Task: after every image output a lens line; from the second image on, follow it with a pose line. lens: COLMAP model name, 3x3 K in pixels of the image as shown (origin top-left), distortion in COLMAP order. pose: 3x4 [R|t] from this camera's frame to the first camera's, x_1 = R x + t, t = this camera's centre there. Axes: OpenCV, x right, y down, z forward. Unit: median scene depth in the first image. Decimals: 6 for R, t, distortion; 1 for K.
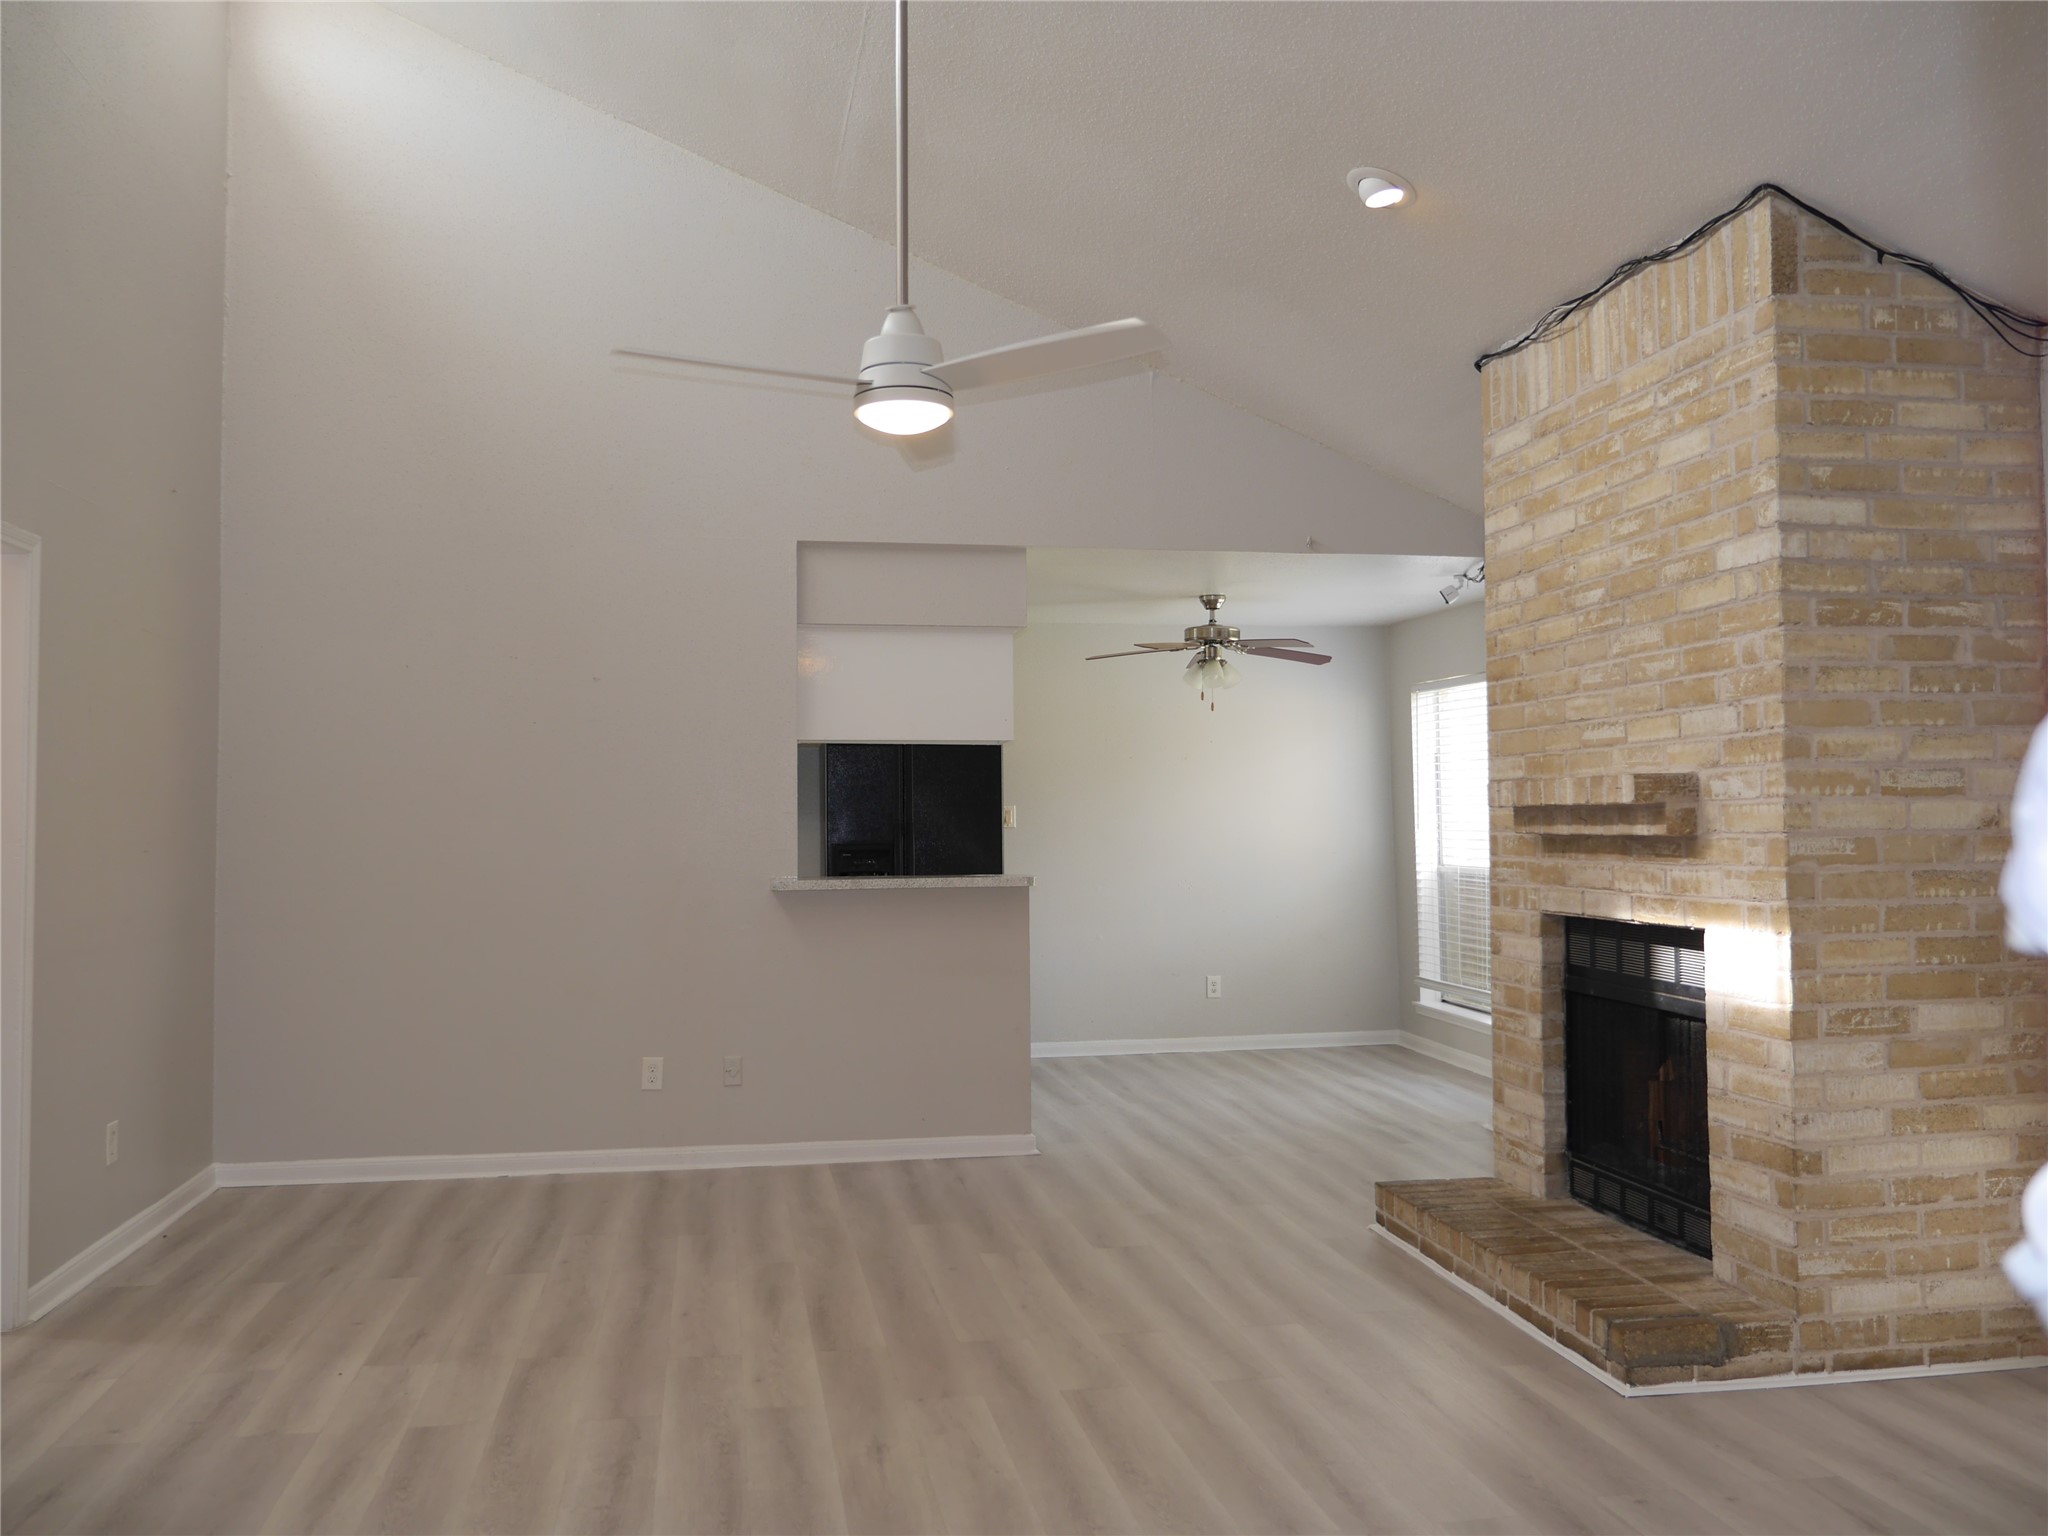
lens RADIAL K [[1617.5, 0, 1010.5], [0, 1617.5, 773.2], [0, 0, 1]] dist [-0.001178, -0.007786]
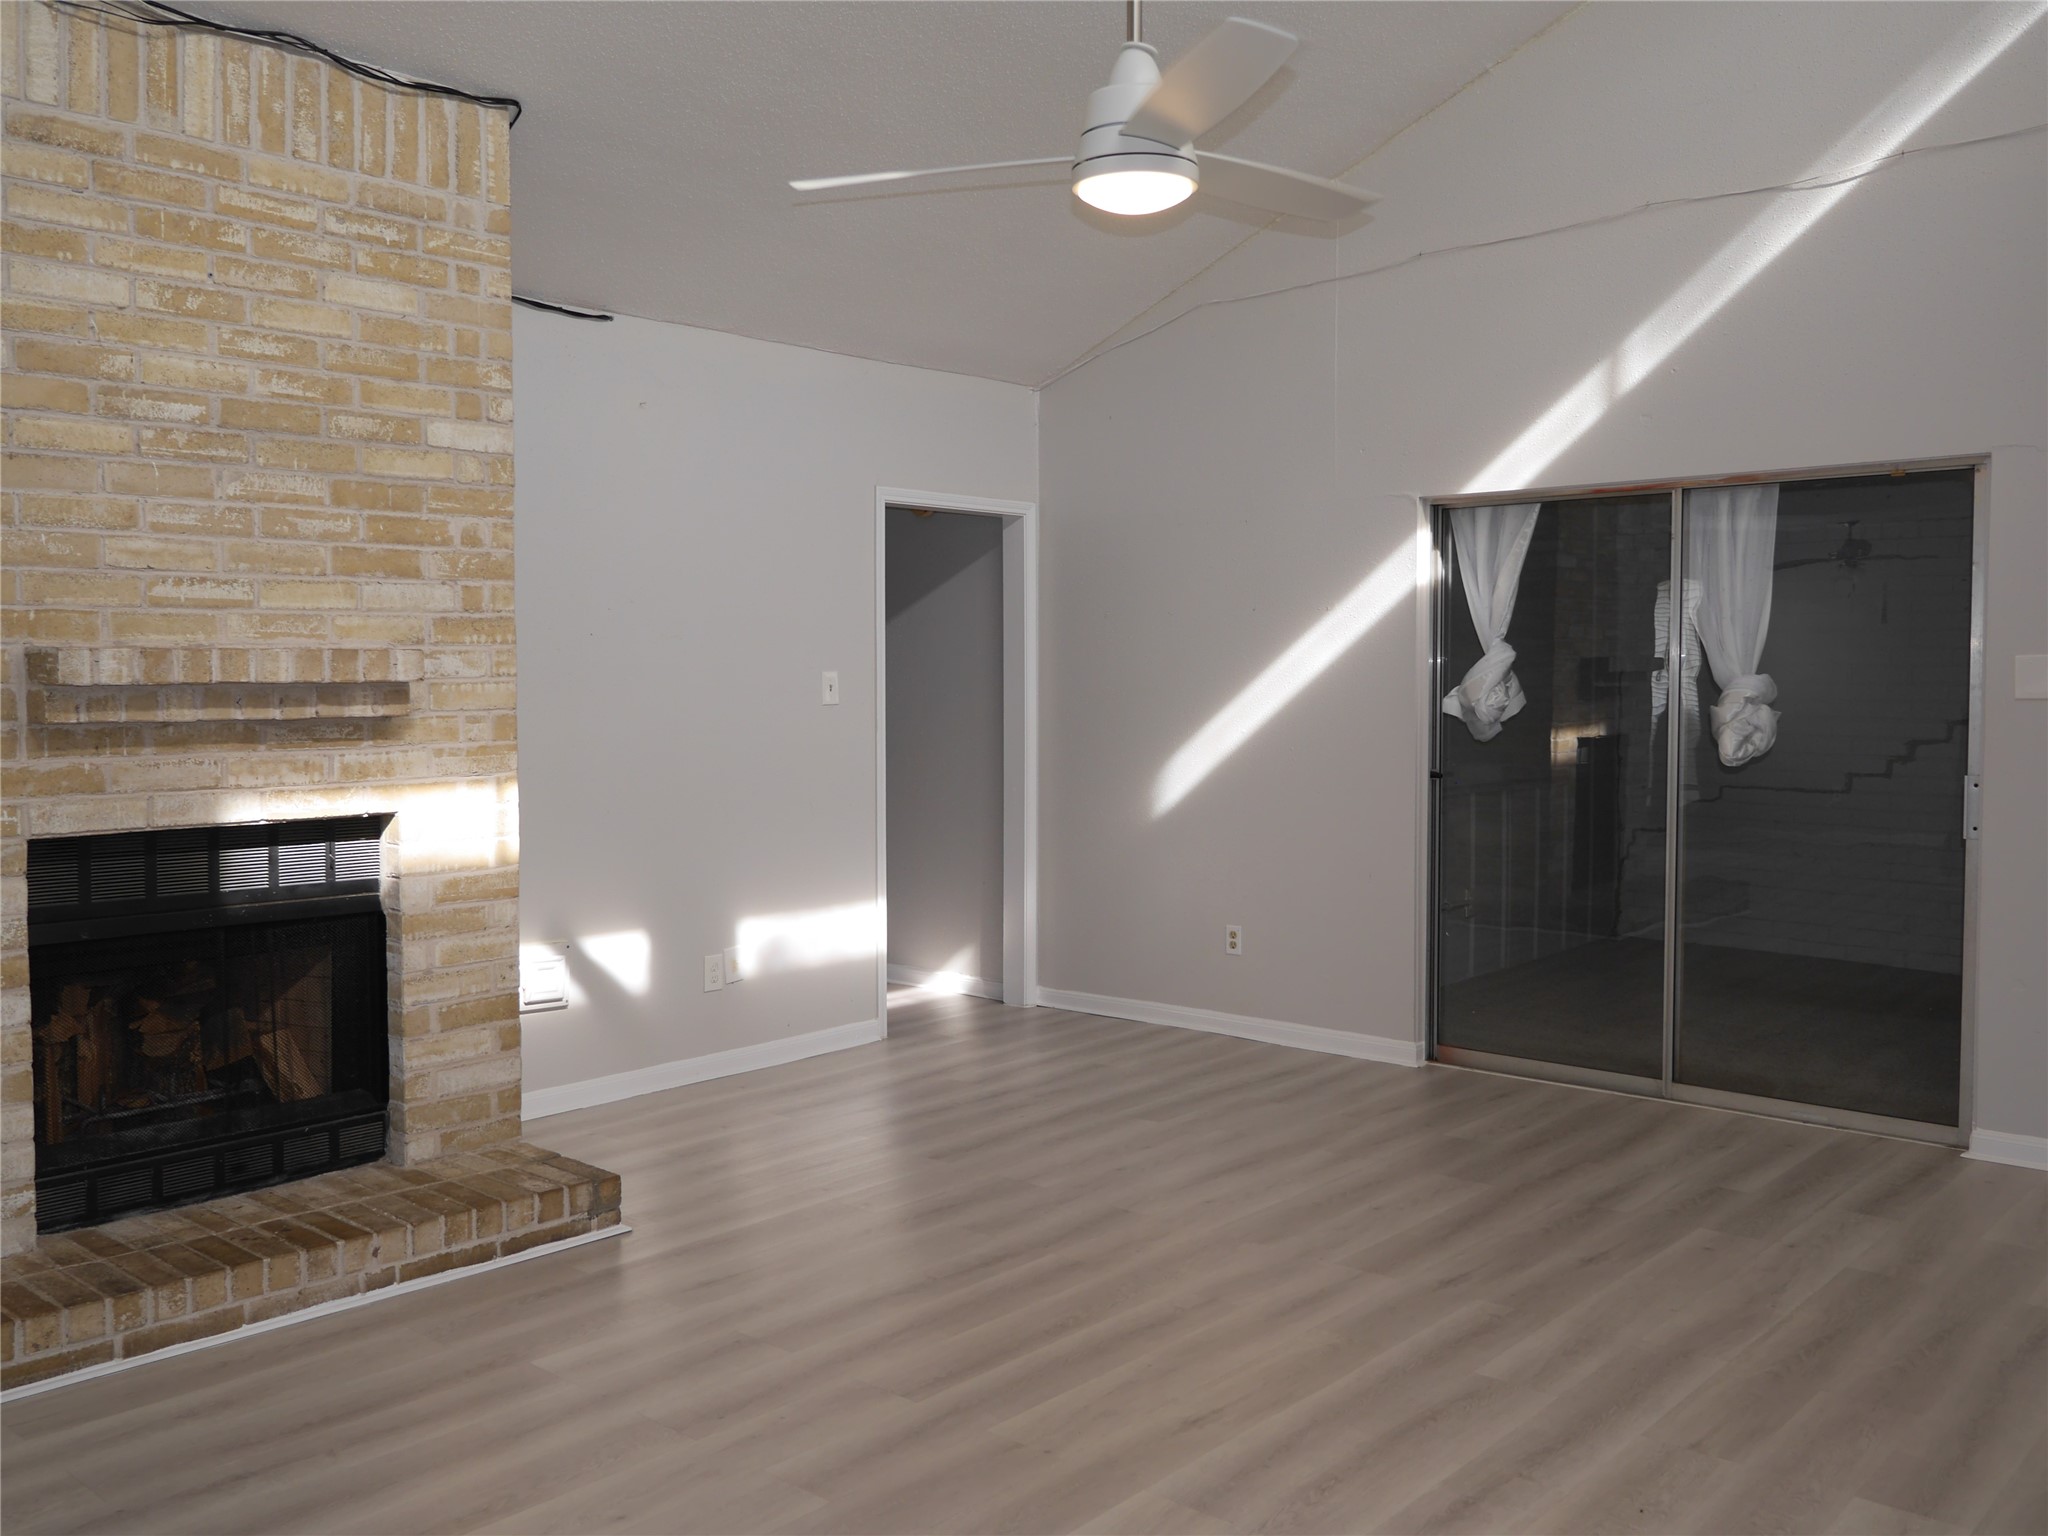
lens RADIAL K [[1763.1, 0, 1003.6], [0, 1763.1, 765.9], [0, 0, 1]] dist [-0.001234, -0.012096]
pose [[-0.612047, -0.036896, 0.789960, -0.636709], [-0.018366, 0.999305, 0.032444, 0.028958], [-0.790608, 0.005348, -0.612299, 1.397732]]
